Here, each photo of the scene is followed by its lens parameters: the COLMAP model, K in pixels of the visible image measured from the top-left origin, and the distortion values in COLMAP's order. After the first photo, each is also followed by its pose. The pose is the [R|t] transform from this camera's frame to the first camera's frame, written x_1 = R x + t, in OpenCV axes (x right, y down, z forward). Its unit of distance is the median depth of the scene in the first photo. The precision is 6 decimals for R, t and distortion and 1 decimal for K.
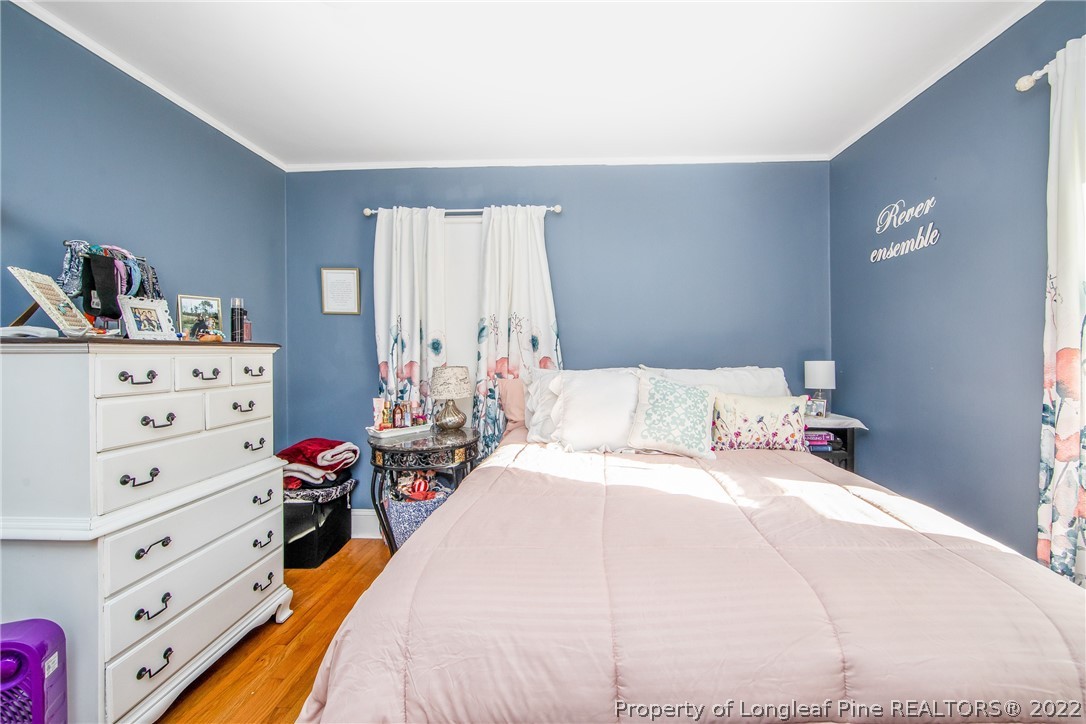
lens RADIAL K [[437.7, 0, 539.3], [0, 437.7, 357.0], [0, 0, 1]] dist [-0.005894, 0.001713]
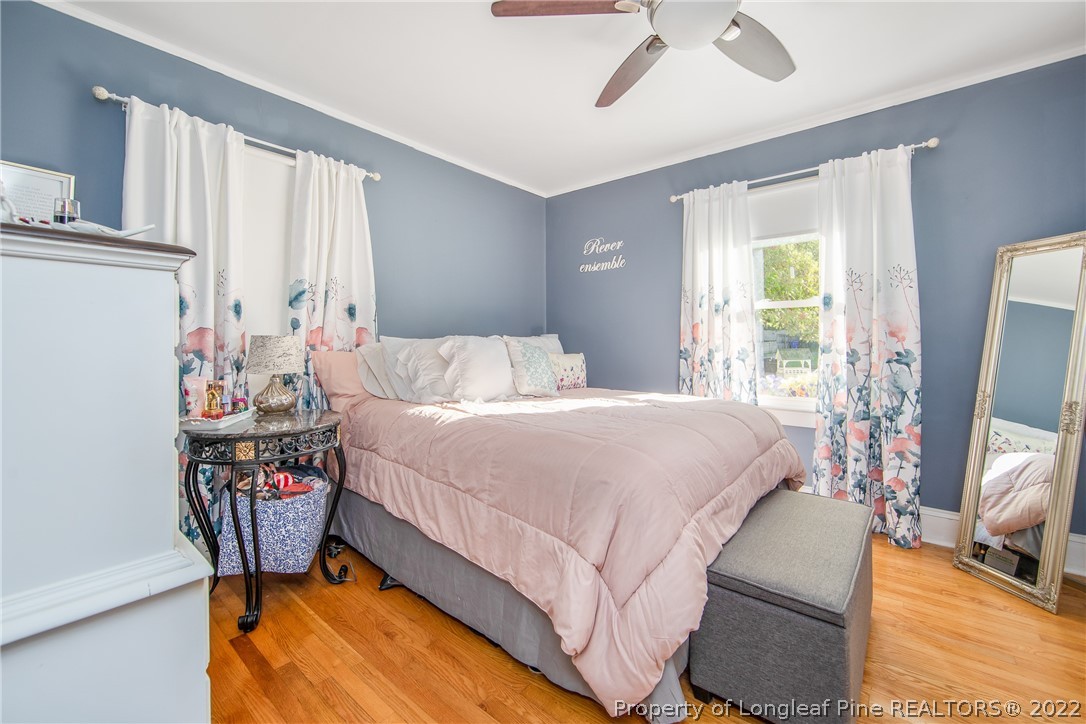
lens RADIAL K [[437.7, 0, 552.7], [0, 437.7, 338.9], [0, 0, 1]] dist [-0.005894, 0.001713]
pose [[0.609884, 0.003622, 0.792482, -0.581192], [0.006620, 0.999931, -0.009665, 0.043902], [-0.792463, 0.011140, 0.609818, 0.108492]]
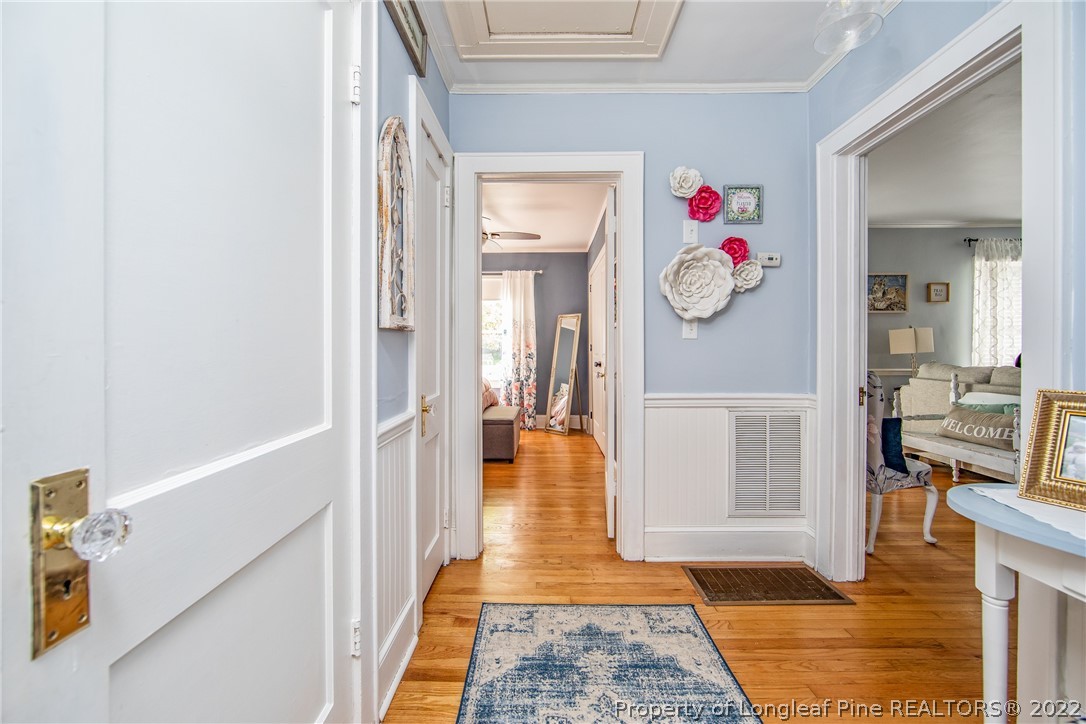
lens RADIAL K [[437.7, 0, 542.7], [0, 437.7, 350.8], [0, 0, 1]] dist [-0.005894, 0.001713]
pose [[-0.017939, -0.007853, 0.999808, -1.827155], [0.004052, 0.999960, 0.007927, 0.033893], [-0.999831, 0.004193, -0.017907, 0.058828]]
